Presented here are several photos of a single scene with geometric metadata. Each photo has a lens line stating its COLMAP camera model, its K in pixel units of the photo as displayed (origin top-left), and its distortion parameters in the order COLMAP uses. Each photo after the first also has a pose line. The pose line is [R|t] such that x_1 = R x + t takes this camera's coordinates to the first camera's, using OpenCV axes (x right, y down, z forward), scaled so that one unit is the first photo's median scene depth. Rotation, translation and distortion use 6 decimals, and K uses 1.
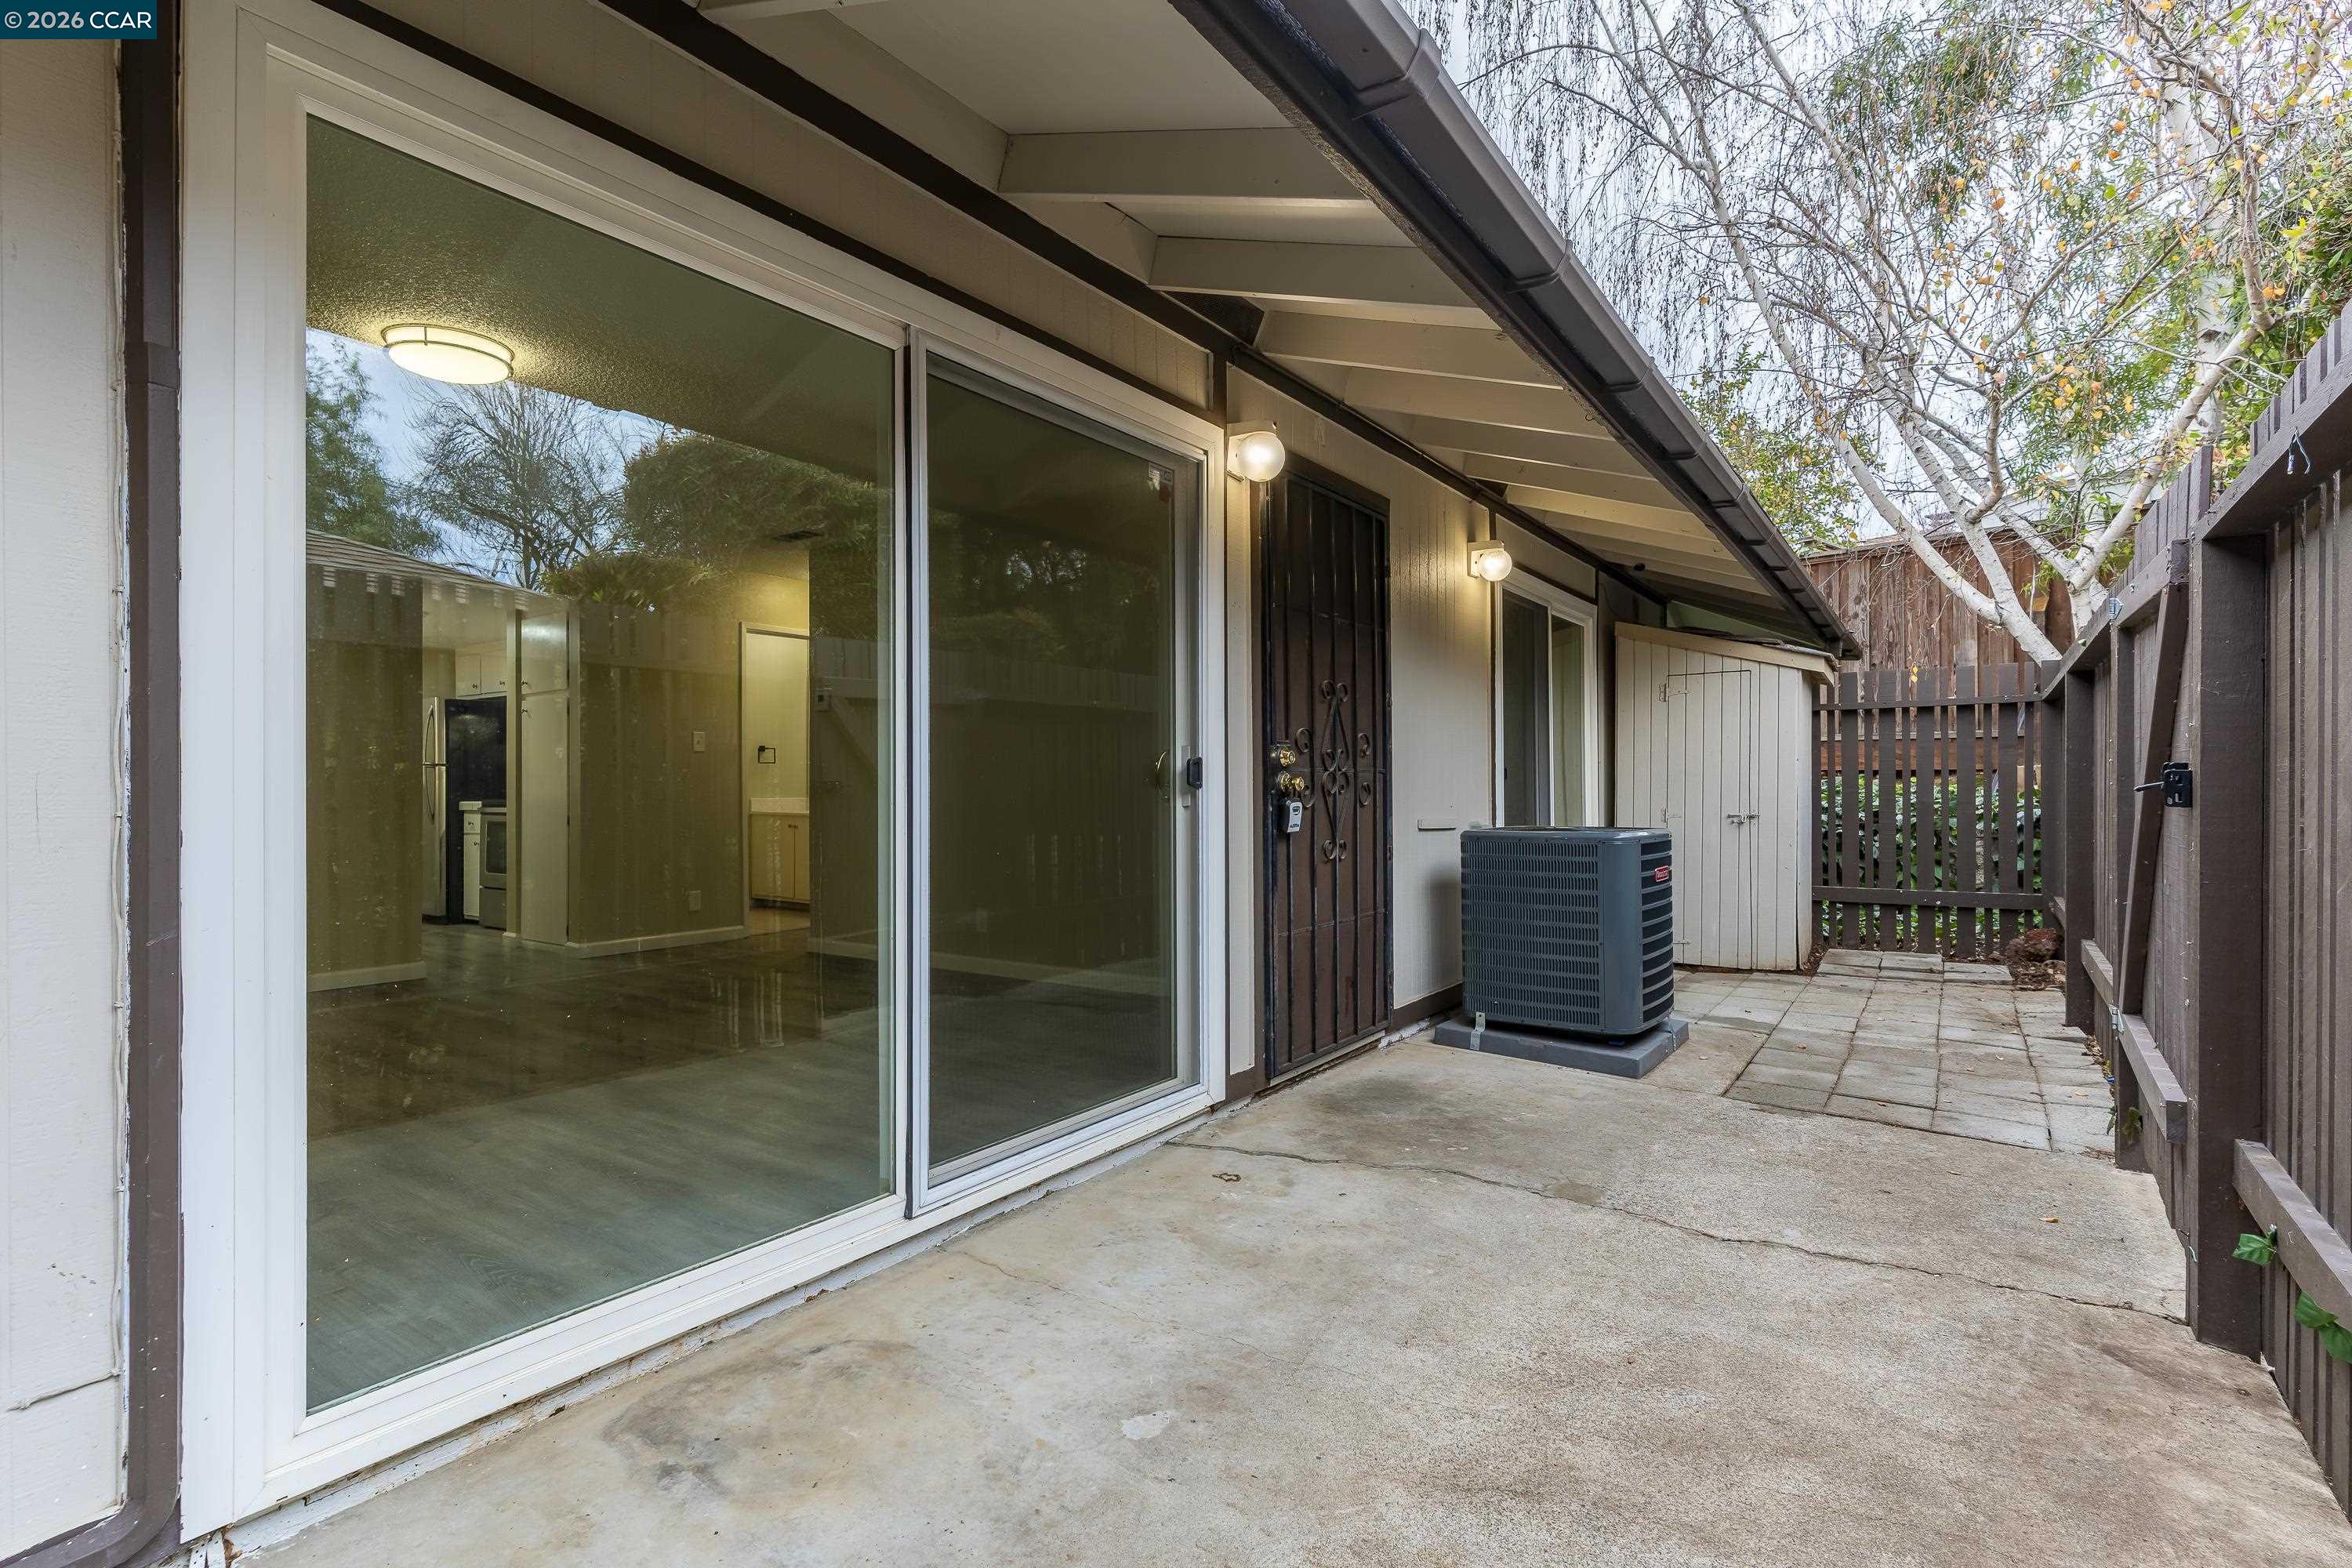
lens RADIAL K [[1103.7, 0, 1183.7], [0, 1103.7, 779.6], [0, 0, 1]] dist [0.001284, 0.000096]
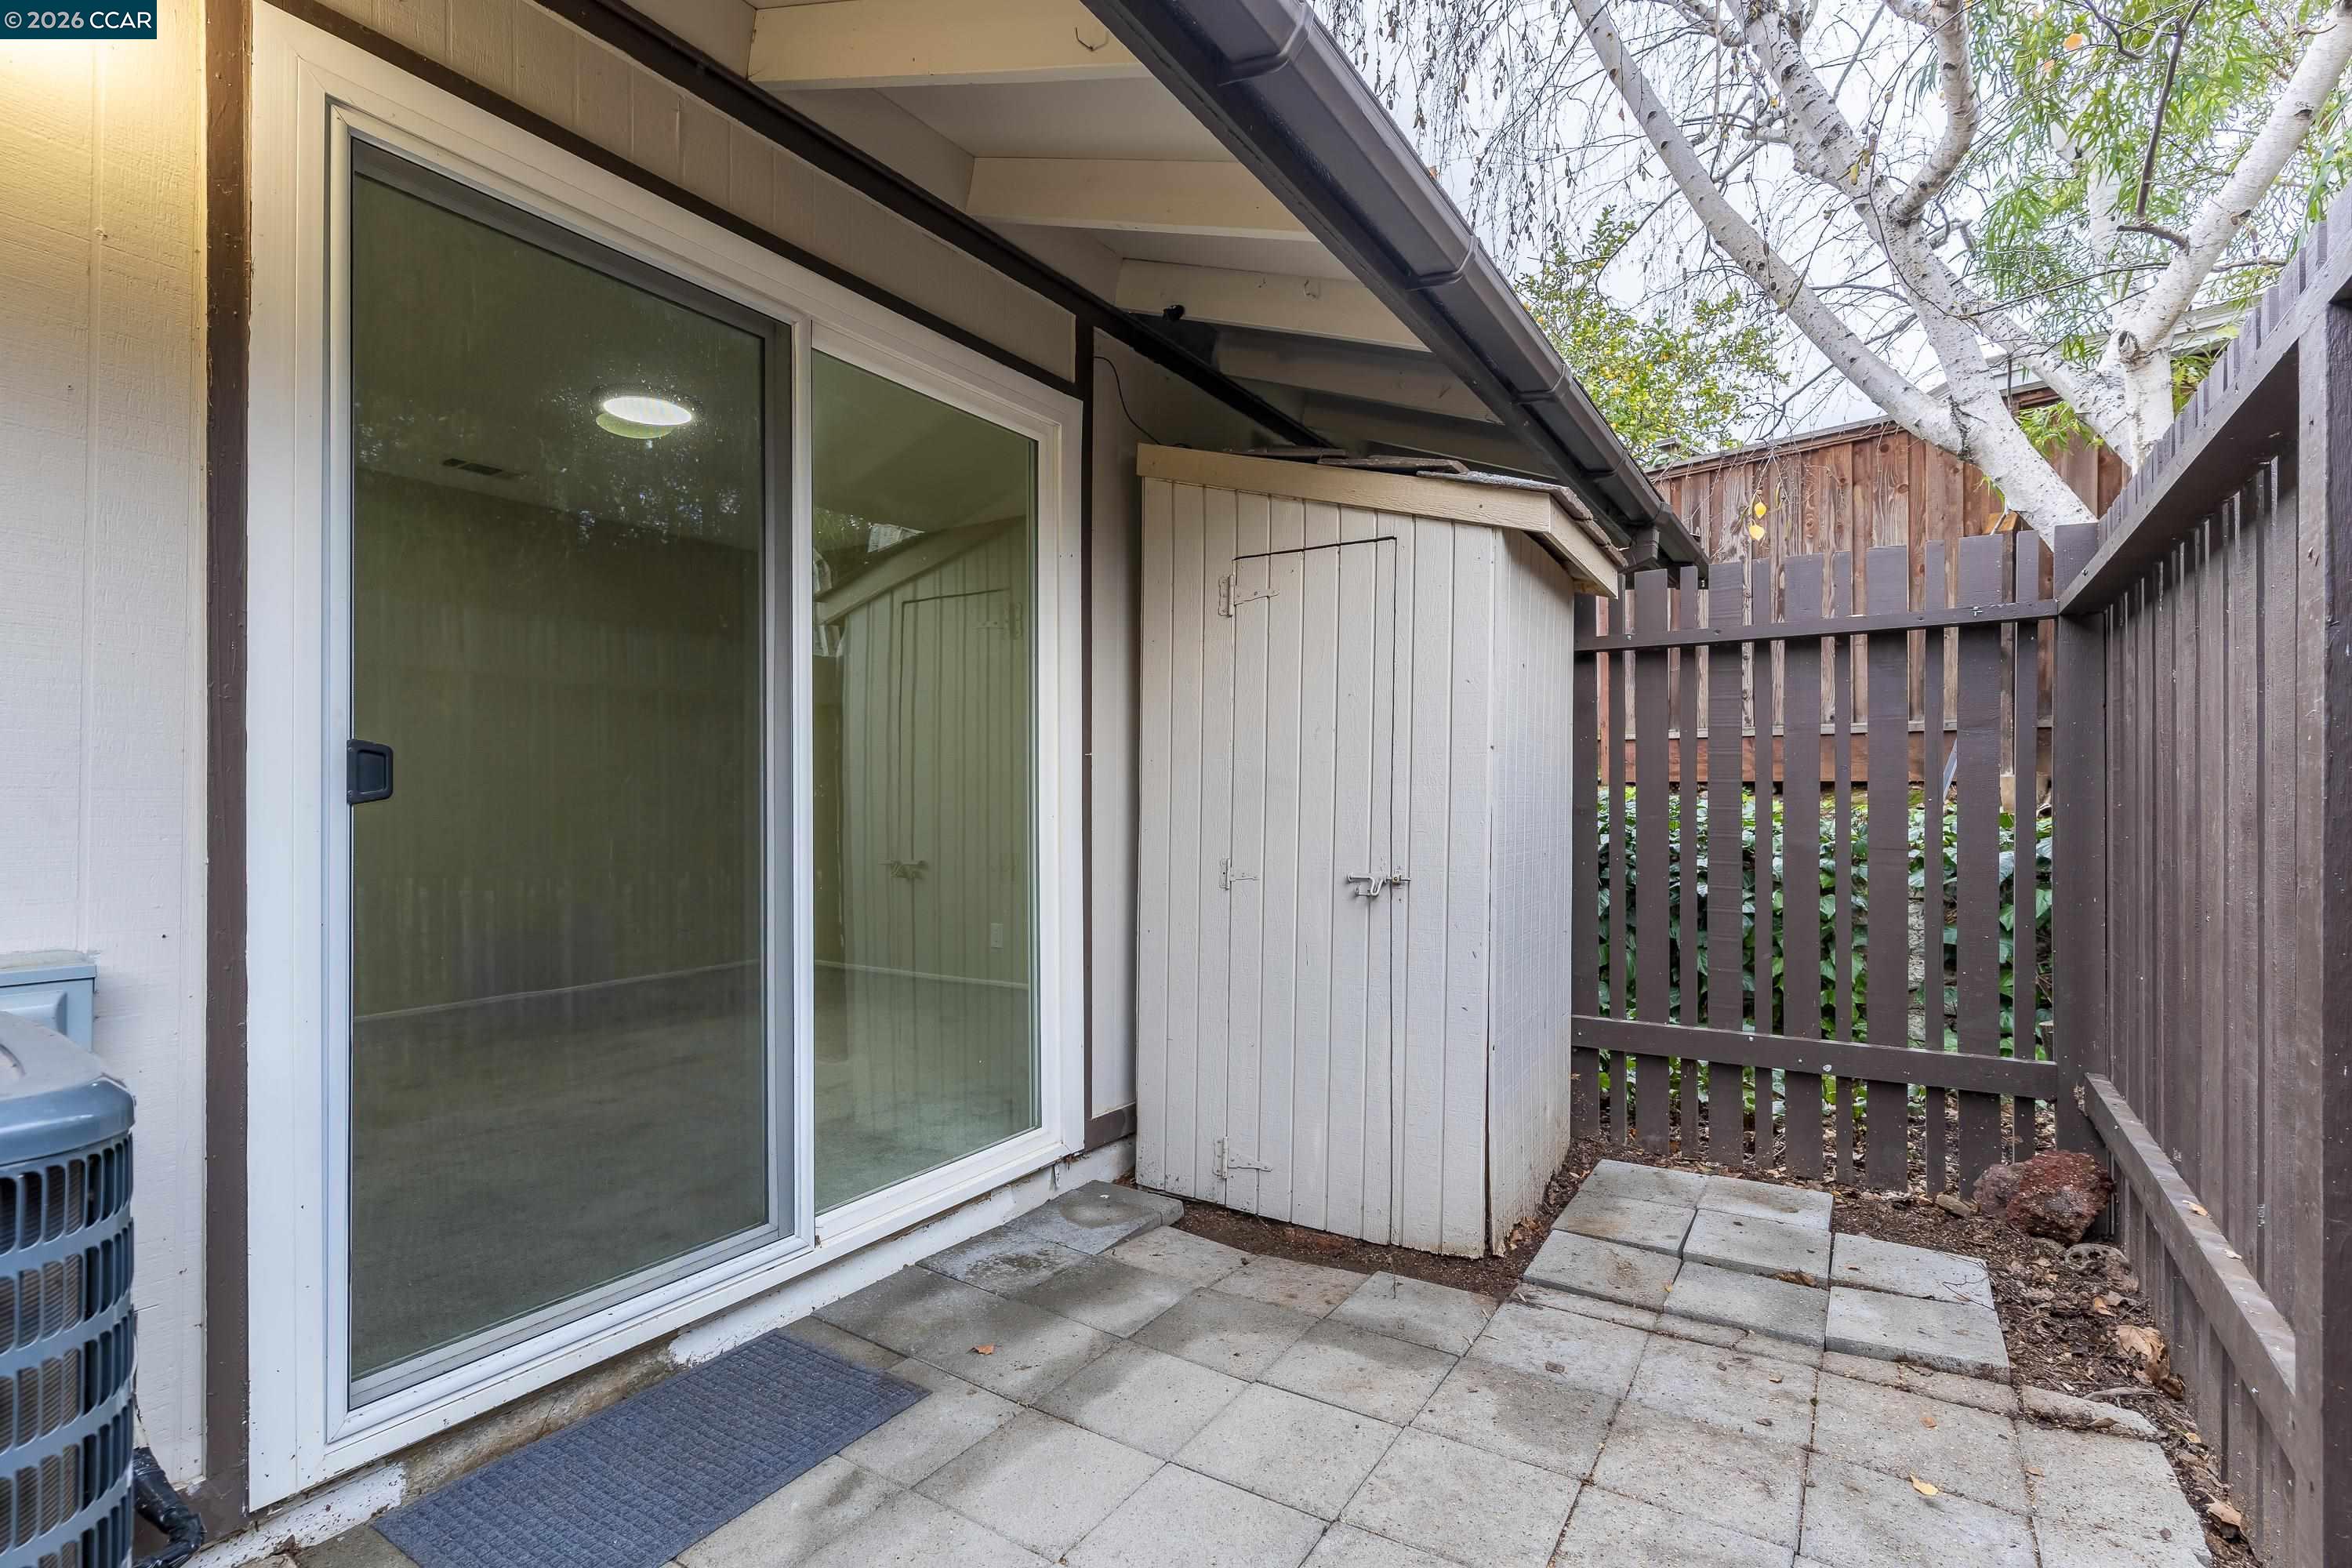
lens RADIAL K [[1105.7, 0, 1170.3], [0, 1105.7, 793.3], [0, 0, 1]] dist [-0.002517, 0.000004]
pose [[0.999173, 0.004219, 0.040443, 0.794225], [-0.004251, 0.999991, 0.000707, -0.000545], [-0.040439, -0.000879, 0.999182, 1.120524]]
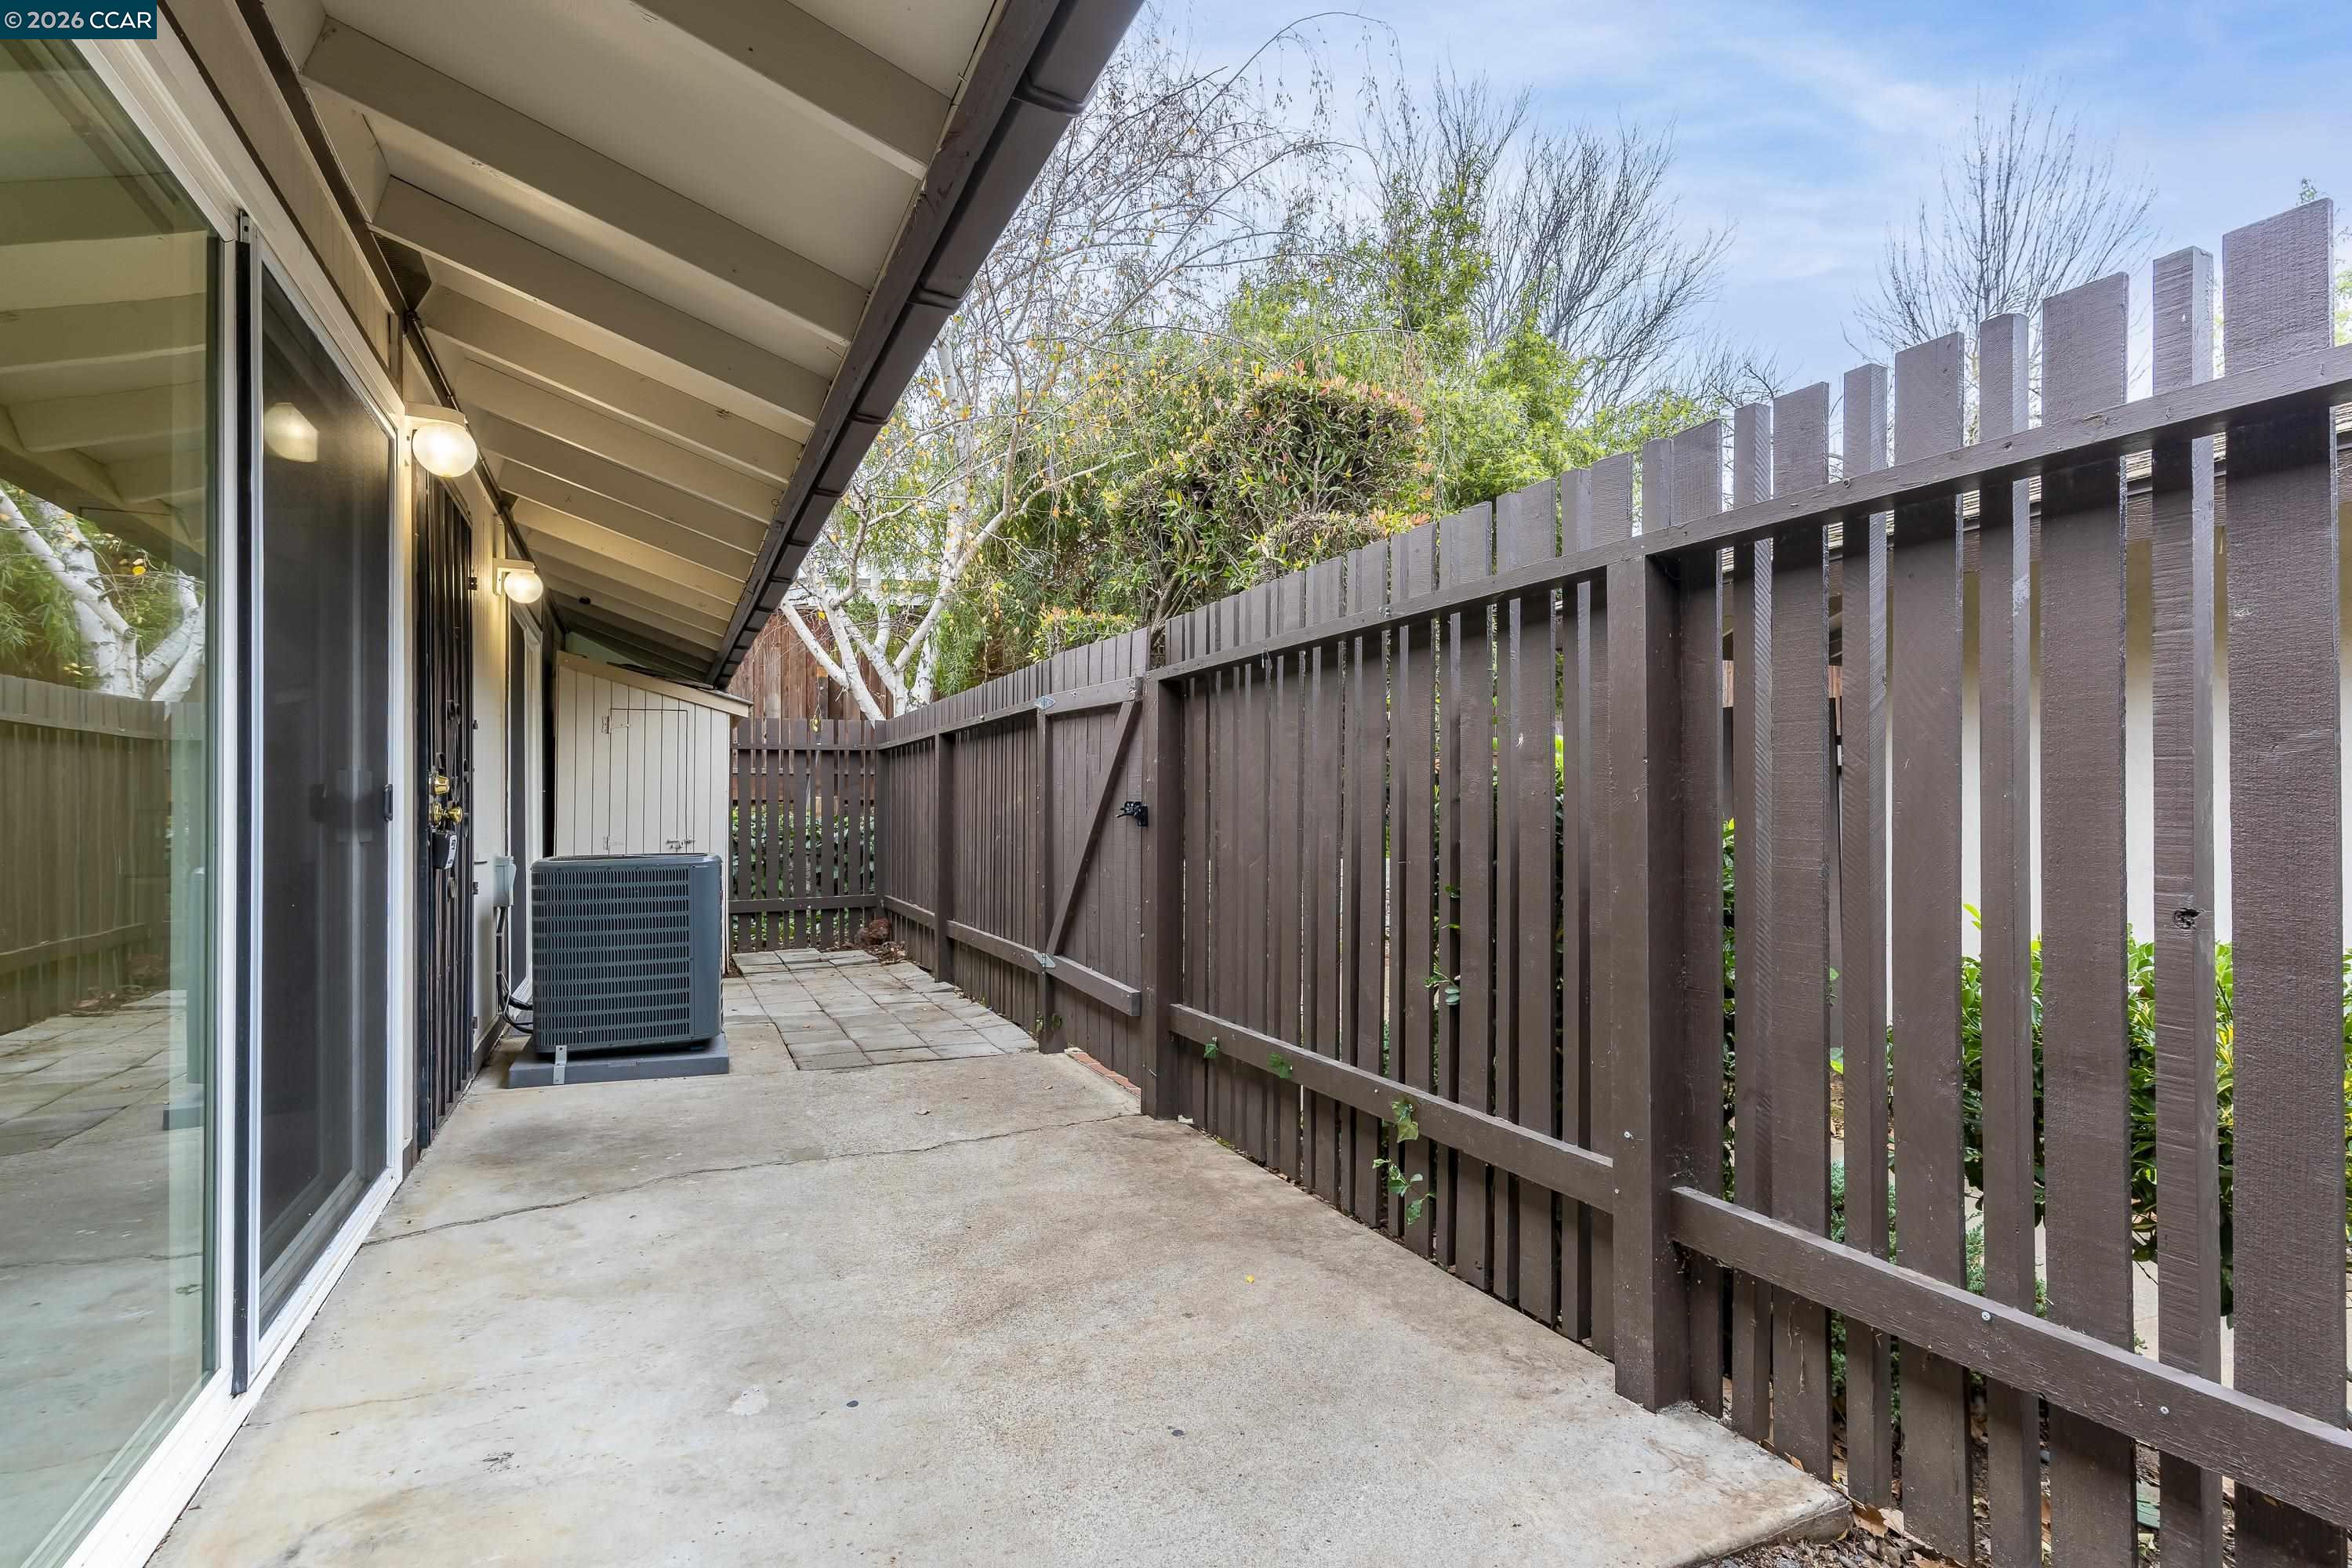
lens RADIAL K [[1105.7, 0, 1170.3], [0, 1105.7, 793.3], [0, 0, 1]] dist [-0.002517, 0.000004]
pose [[0.493248, 0.013073, 0.869791, -0.416749], [-0.002952, 0.999906, -0.013355, -0.003929], [-0.869884, 0.004020, 0.493240, 0.048635]]
